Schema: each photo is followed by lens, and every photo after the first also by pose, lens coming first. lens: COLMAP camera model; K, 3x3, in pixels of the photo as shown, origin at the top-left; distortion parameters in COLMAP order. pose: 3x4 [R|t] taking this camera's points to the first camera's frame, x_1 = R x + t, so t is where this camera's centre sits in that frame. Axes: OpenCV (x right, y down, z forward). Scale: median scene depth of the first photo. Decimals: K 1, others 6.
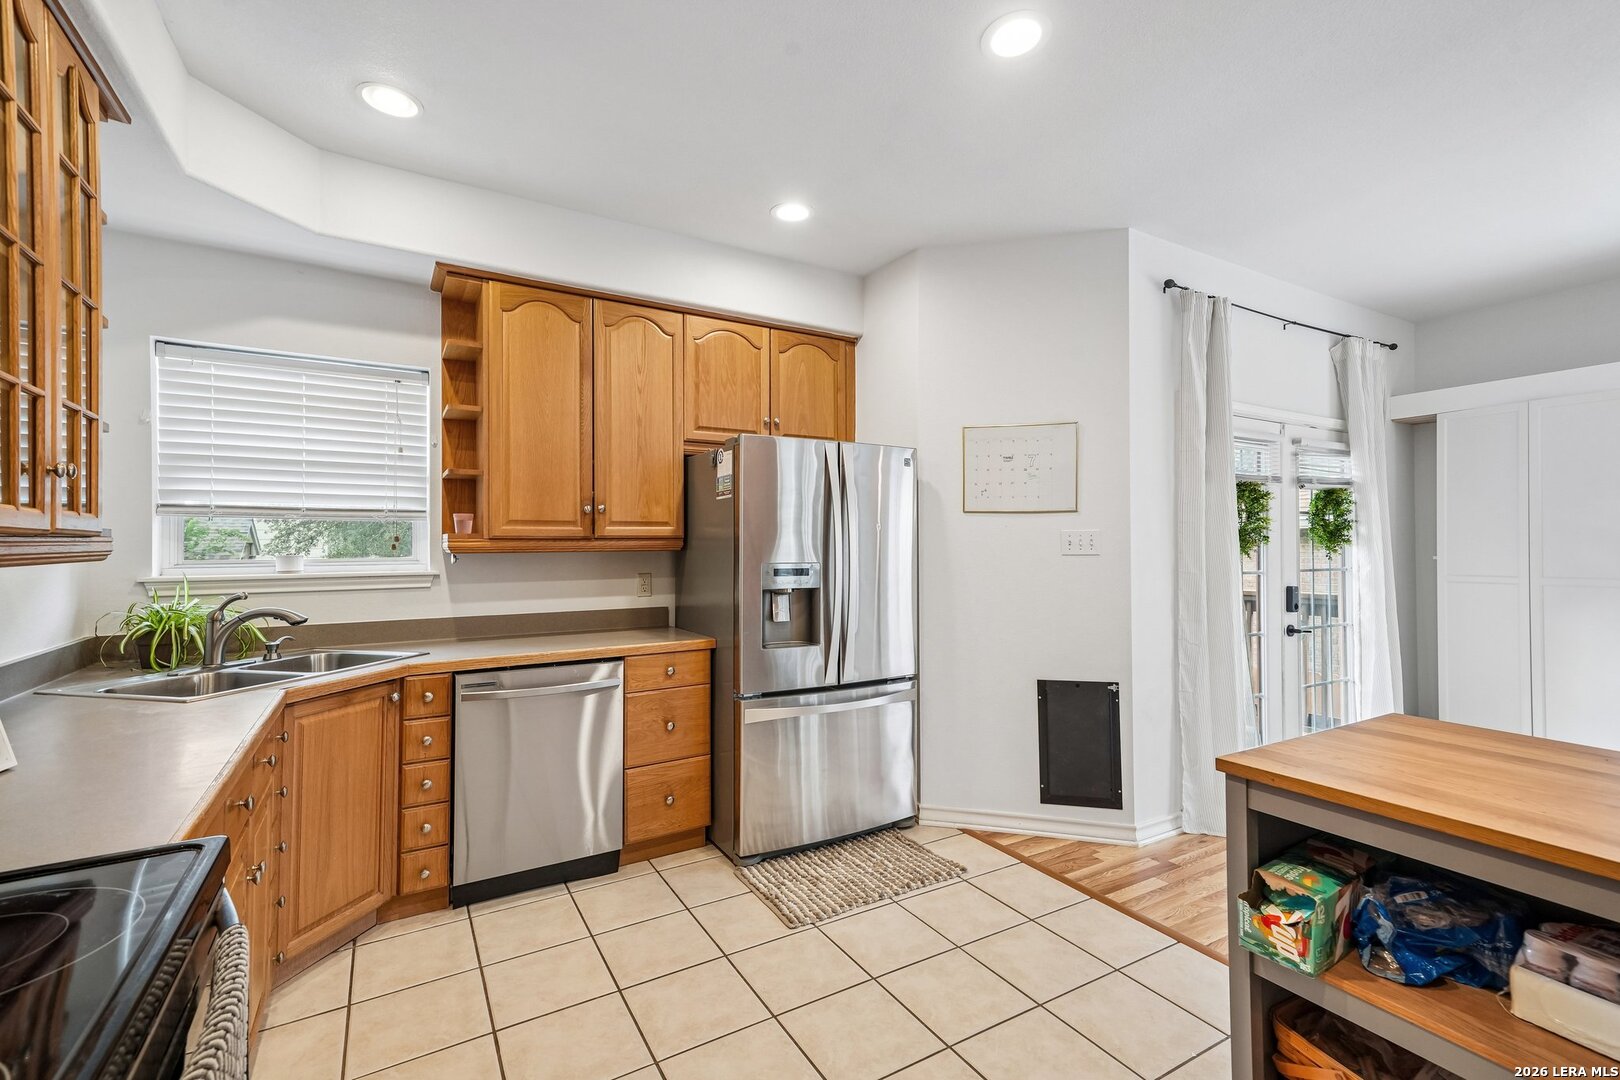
lens RADIAL K [[710.0, 0, 810.0], [0, 710.0, 540.0], [0, 0, 1]] dist [0.014242, 0.000259]
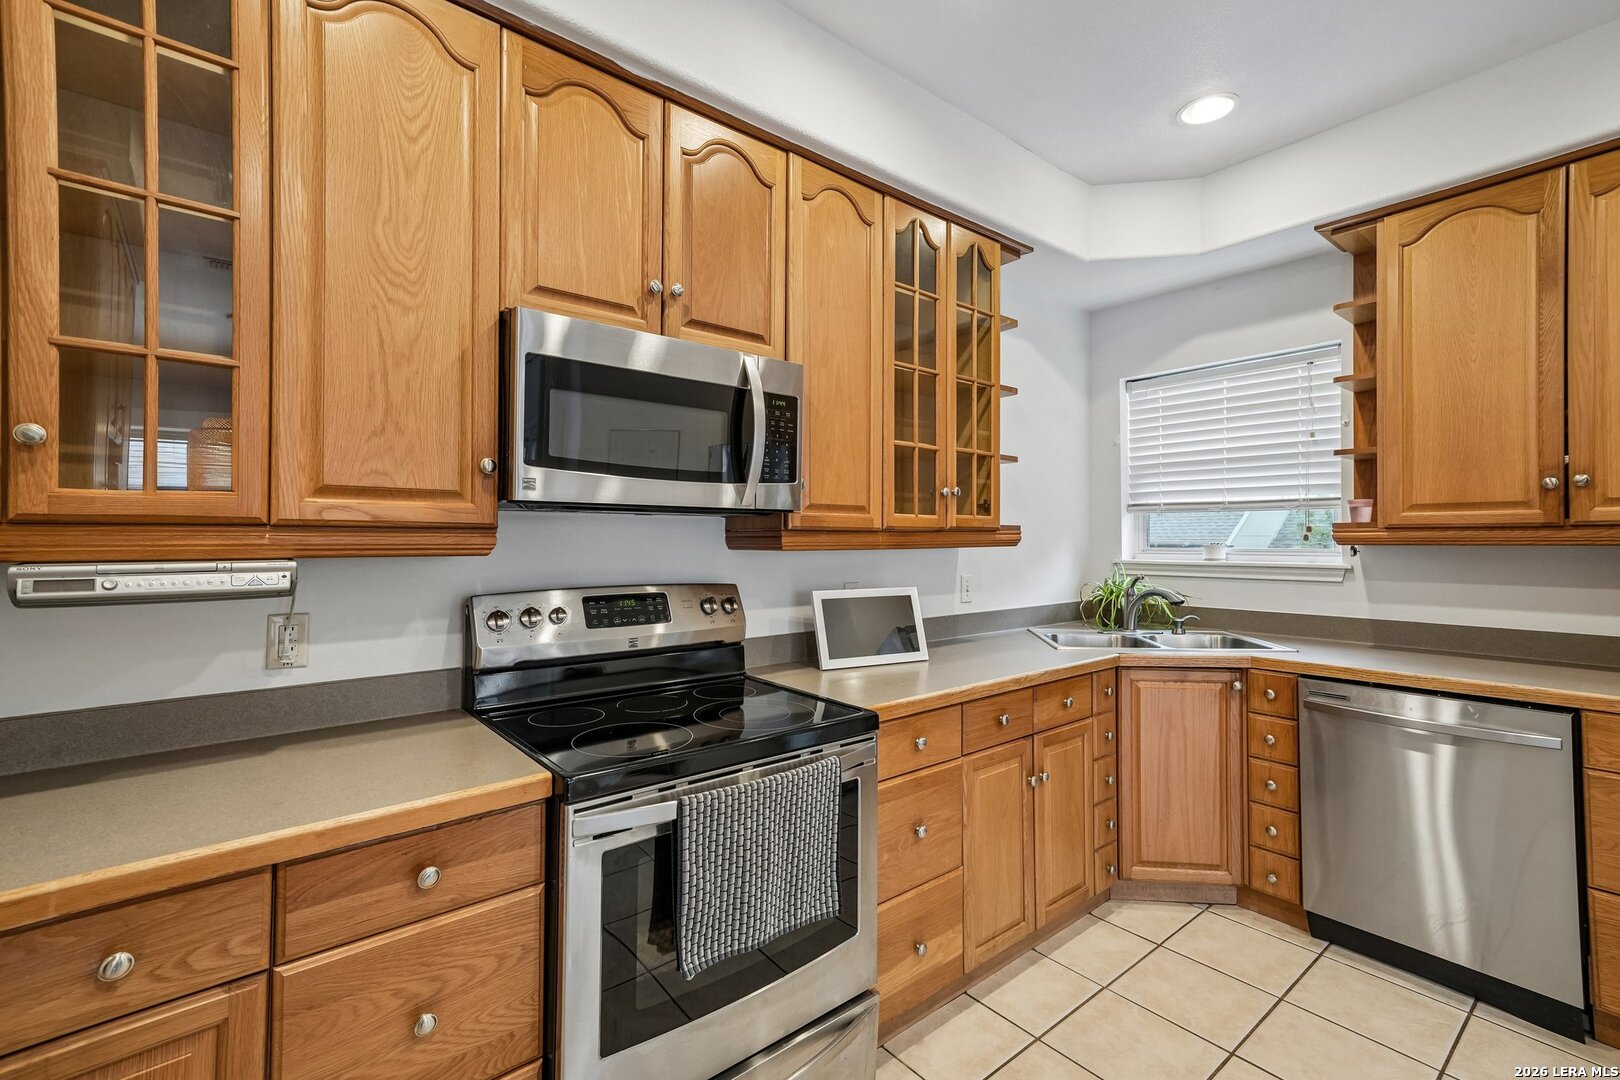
lens RADIAL K [[711.2, 0, 812.9], [0, 711.2, 529.9], [0, 0, 1]] dist [0.016671, 0.000256]
pose [[0.147658, -0.006992, -0.989014, 0.300844], [0.007630, 0.999953, -0.005930, 0.000292], [0.989009, -0.006671, 0.147705, 0.229474]]
